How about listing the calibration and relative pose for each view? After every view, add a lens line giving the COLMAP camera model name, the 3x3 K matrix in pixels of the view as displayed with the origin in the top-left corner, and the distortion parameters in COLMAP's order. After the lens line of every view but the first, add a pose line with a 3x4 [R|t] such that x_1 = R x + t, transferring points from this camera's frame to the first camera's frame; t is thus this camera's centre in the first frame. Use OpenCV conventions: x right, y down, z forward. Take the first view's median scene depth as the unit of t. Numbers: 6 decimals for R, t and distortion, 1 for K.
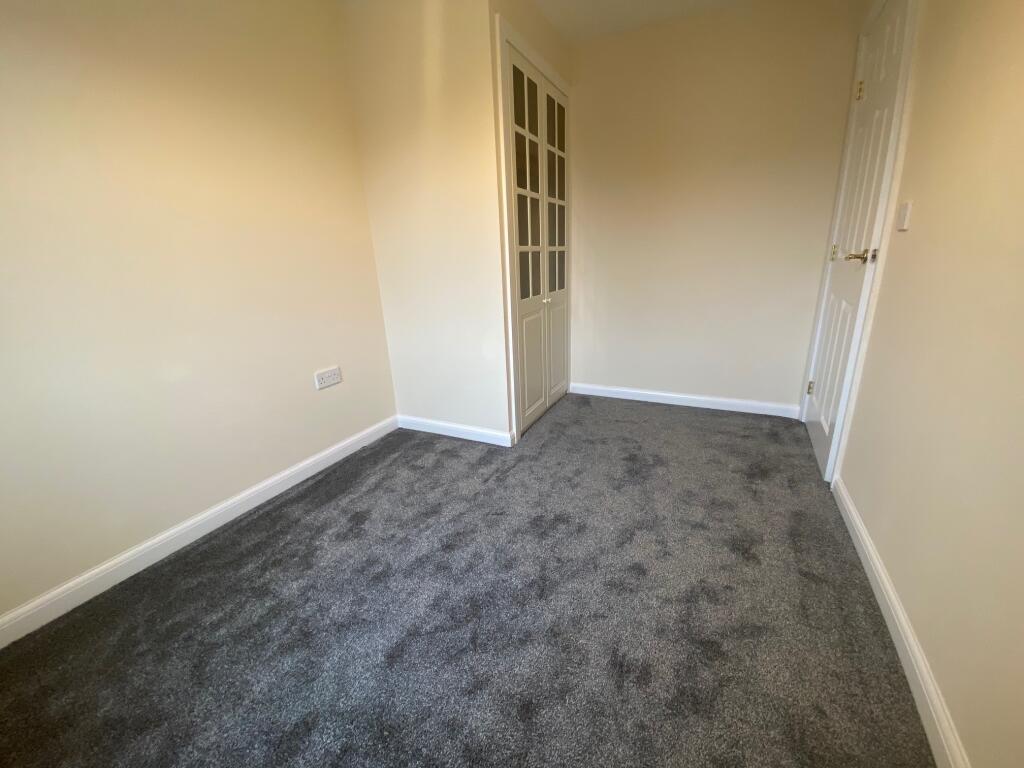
lens RADIAL K [[411.4, 0, 512.0], [0, 411.4, 384.0], [0, 0, 1]] dist [-0.001855, -0.000523]
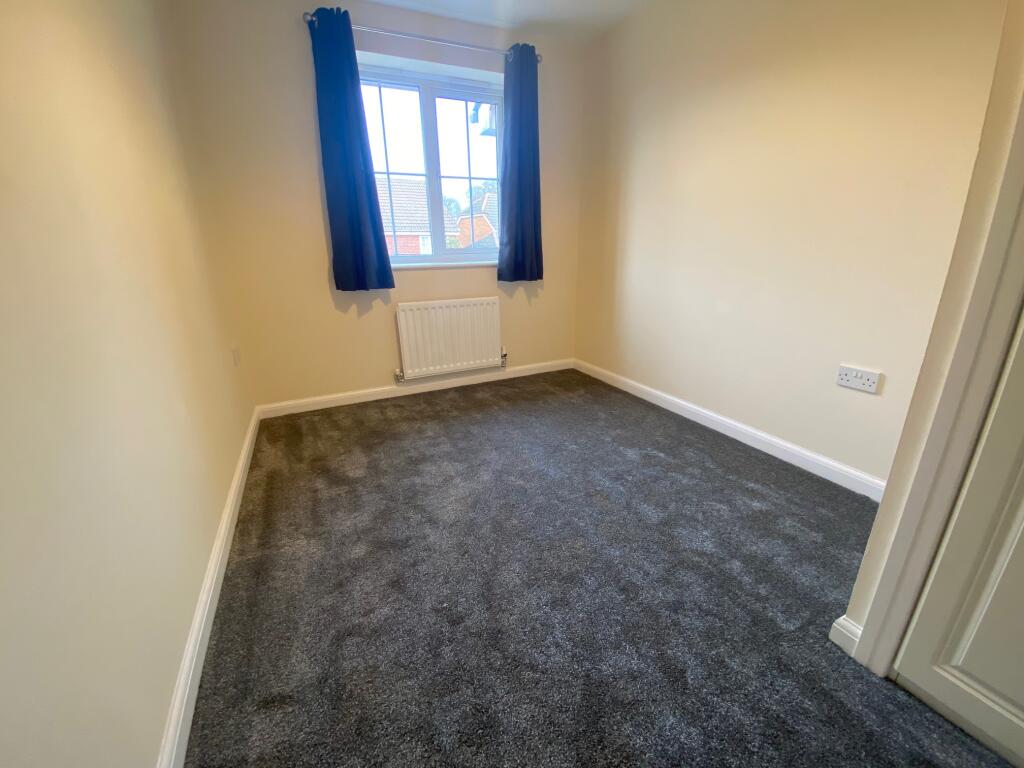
lens RADIAL K [[411.4, 0, 512.0], [0, 411.4, 384.0], [0, 0, 1]] dist [-0.001855, -0.000523]
pose [[-0.626052, 0.297723, -0.720708, 0.522072], [-0.175537, 0.846713, 0.502258, -0.285254], [0.759767, 0.440951, -0.477825, 0.907684]]
